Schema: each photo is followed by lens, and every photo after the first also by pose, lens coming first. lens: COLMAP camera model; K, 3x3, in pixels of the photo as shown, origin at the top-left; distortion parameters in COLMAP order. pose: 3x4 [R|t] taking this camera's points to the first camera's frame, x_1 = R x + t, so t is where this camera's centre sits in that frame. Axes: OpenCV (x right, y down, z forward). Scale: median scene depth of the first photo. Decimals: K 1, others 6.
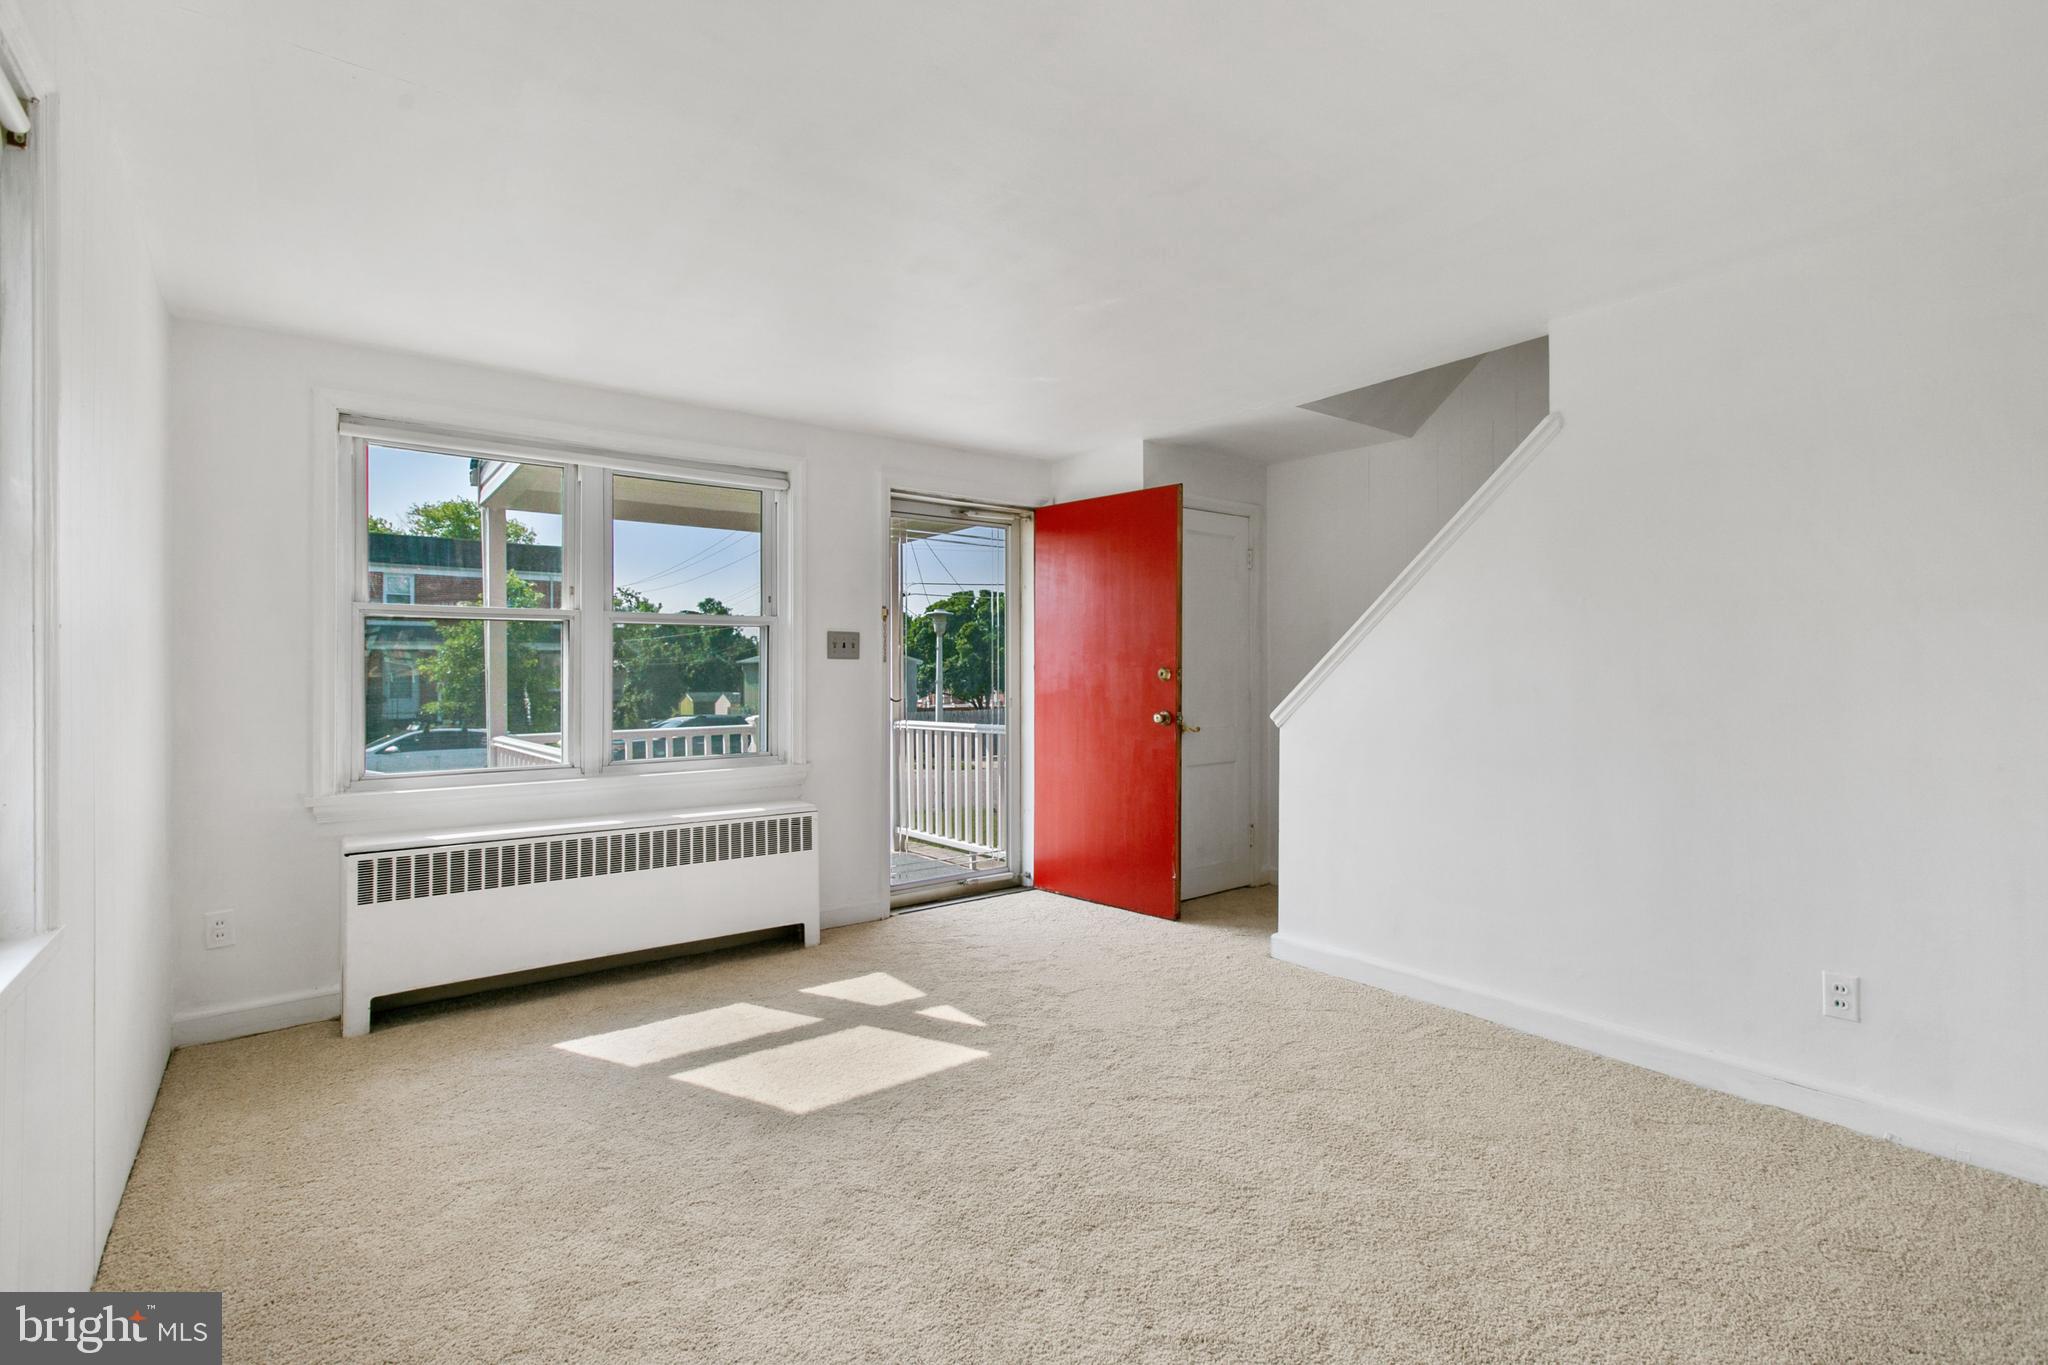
lens RADIAL K [[944.1, 0, 1024.0], [0, 944.1, 682.5], [0, 0, 1]] dist [0.001111, 0.000248]
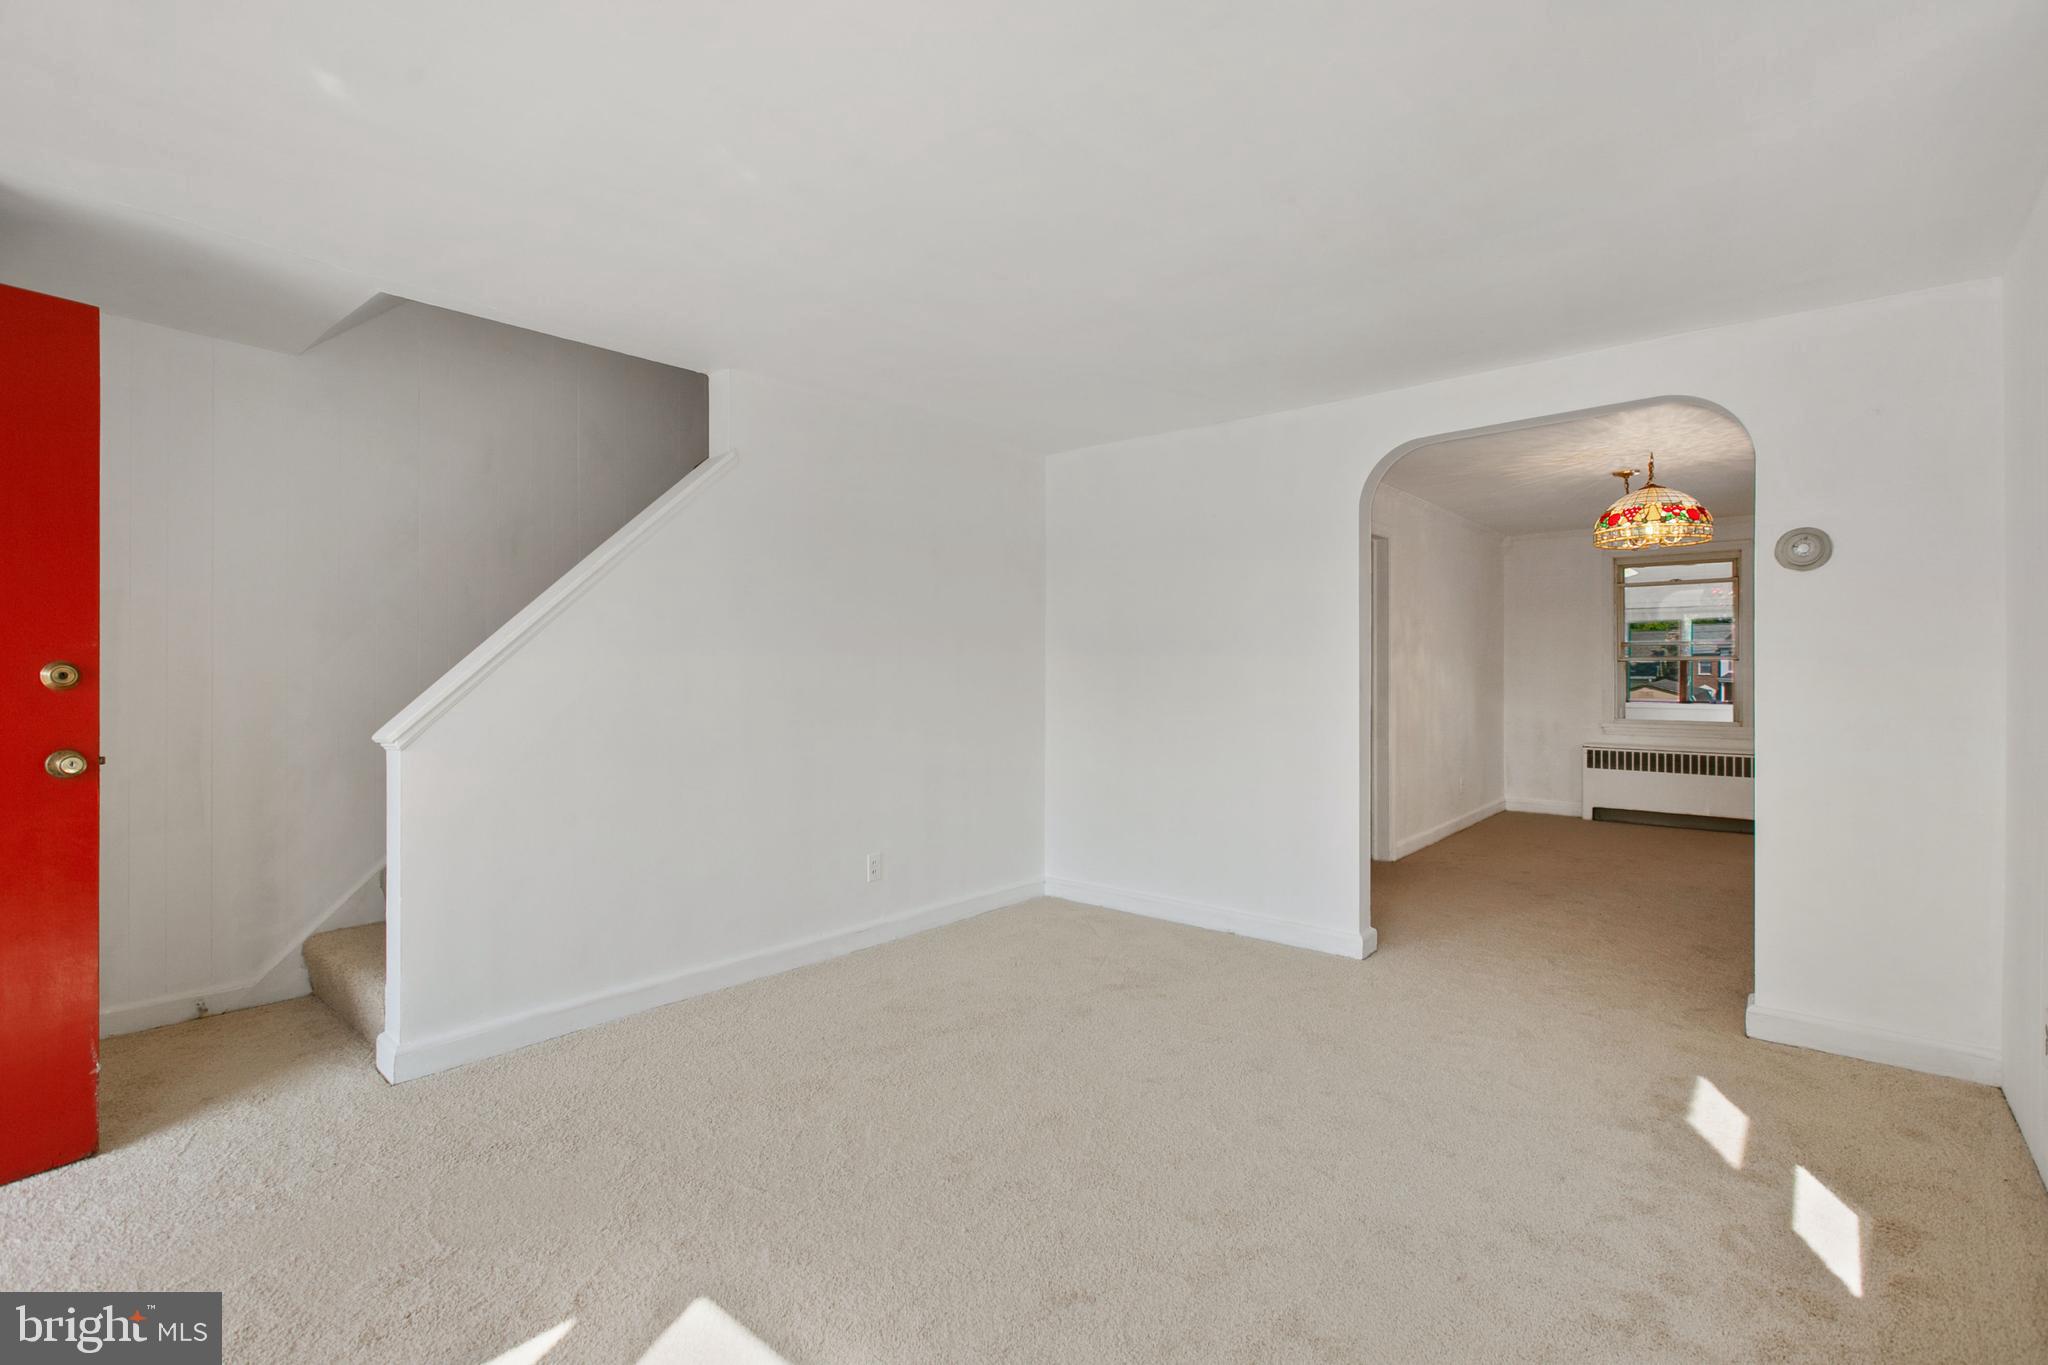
lens RADIAL K [[944.1, 0, 1024.0], [0, 944.1, 682.5], [0, 0, 1]] dist [0.001111, 0.000248]
pose [[-0.227720, -0.002434, 0.973724, -0.642739], [0.013998, 0.999885, 0.005773, 0.001739], [-0.973626, 0.014945, -0.227660, 0.889957]]
